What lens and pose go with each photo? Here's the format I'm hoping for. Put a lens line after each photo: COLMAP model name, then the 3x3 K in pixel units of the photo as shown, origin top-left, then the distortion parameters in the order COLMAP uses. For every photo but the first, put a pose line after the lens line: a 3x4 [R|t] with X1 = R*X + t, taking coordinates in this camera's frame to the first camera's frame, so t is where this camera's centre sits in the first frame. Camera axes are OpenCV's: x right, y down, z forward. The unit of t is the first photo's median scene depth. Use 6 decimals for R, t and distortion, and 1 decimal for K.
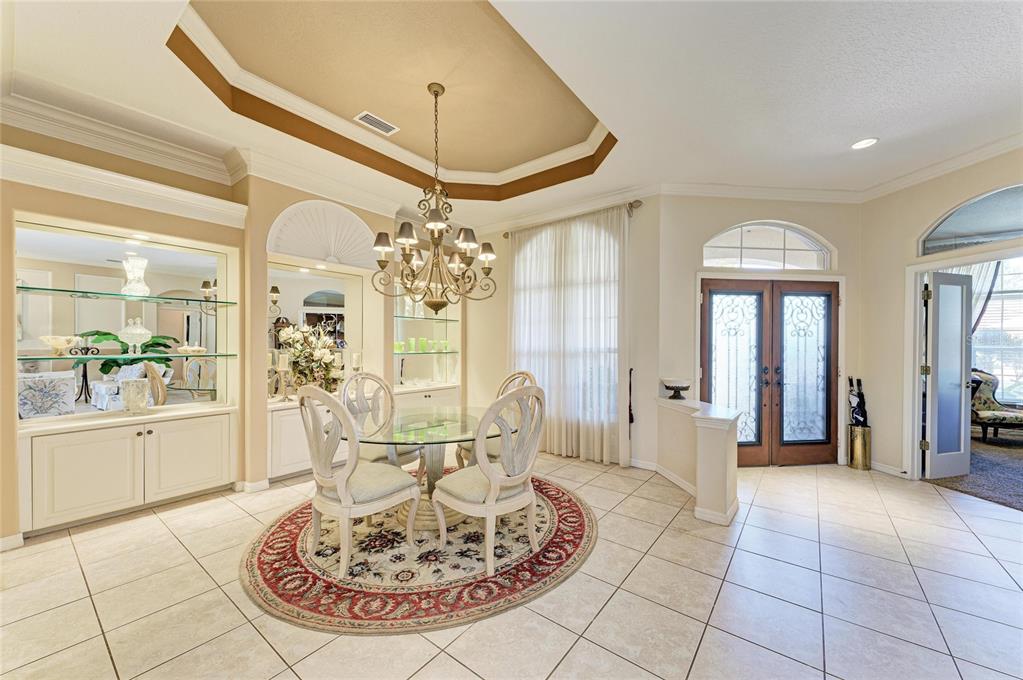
lens RADIAL K [[400.5, 0, 488.3], [0, 400.5, 350.8], [0, 0, 1]] dist [0.003655, -0.000658]
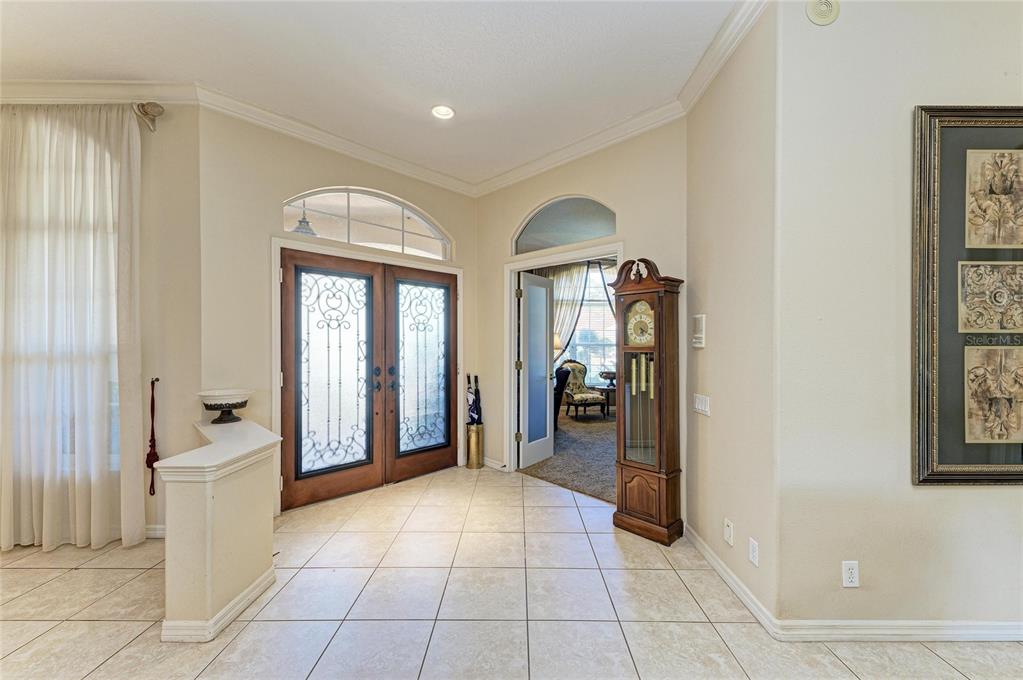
lens RADIAL K [[400.5, 0, 533.0], [0, 400.5, 341.8], [0, 0, 1]] dist [0.003655, -0.000658]
pose [[0.773615, 0.001198, 0.633655, 0.413343], [0.002093, 0.999988, -0.004445, -0.007795], [-0.633653, 0.004765, 0.773603, 0.153706]]
